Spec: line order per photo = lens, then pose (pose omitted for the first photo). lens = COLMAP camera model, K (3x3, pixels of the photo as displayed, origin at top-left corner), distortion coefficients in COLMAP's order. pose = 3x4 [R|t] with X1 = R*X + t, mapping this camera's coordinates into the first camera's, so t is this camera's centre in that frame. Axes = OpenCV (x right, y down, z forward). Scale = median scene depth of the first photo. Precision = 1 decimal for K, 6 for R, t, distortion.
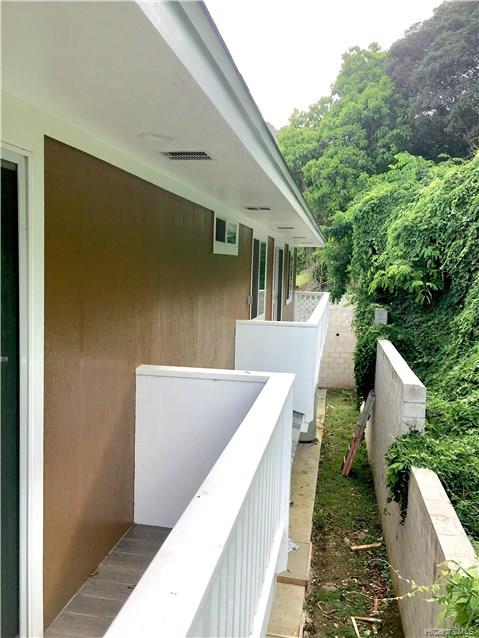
lens RADIAL K [[511.7, 0, 239.9], [0, 511.7, 319.1], [0, 0, 1]] dist [-0.003190, 0.004088]
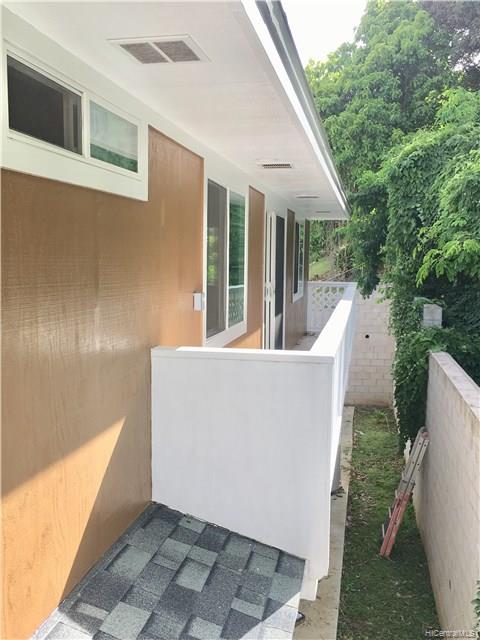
lens RADIAL K [[618.0, 0, 239.8], [0, 618.0, 319.5], [0, 0, 1]] dist [0.003962, 0.000000]
pose [[0.999808, -0.014944, -0.012664, 0.021928], [0.015012, 0.999874, 0.005245, -0.007347], [0.012584, -0.005434, 0.999906, 0.133520]]
